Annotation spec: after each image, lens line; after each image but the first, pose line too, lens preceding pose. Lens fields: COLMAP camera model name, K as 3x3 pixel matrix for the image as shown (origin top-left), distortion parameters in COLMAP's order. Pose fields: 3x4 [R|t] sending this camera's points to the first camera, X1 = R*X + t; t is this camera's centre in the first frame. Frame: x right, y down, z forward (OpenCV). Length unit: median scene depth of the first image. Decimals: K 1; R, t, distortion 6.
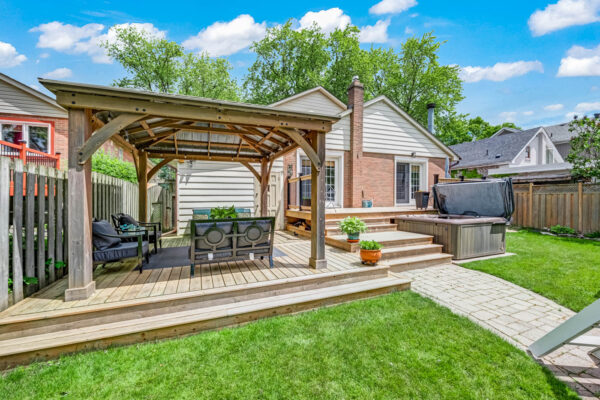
lens RADIAL K [[247.0, 0, 291.8], [0, 247.0, 212.2], [0, 0, 1]] dist [-0.011763, 0.000614]
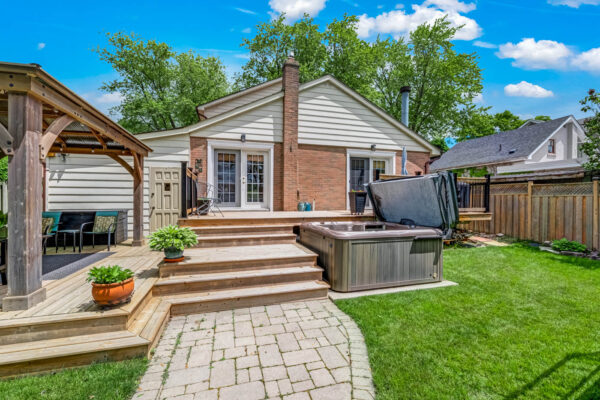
lens RADIAL K [[247.0, 0, 280.2], [0, 247.0, 210.3], [0, 0, 1]] dist [-0.011763, 0.000614]
pose [[0.993553, 0.013543, -0.112559, 0.325395], [-0.014908, 0.999825, -0.011292, -0.011337], [0.112386, 0.012897, 0.993581, 0.174193]]
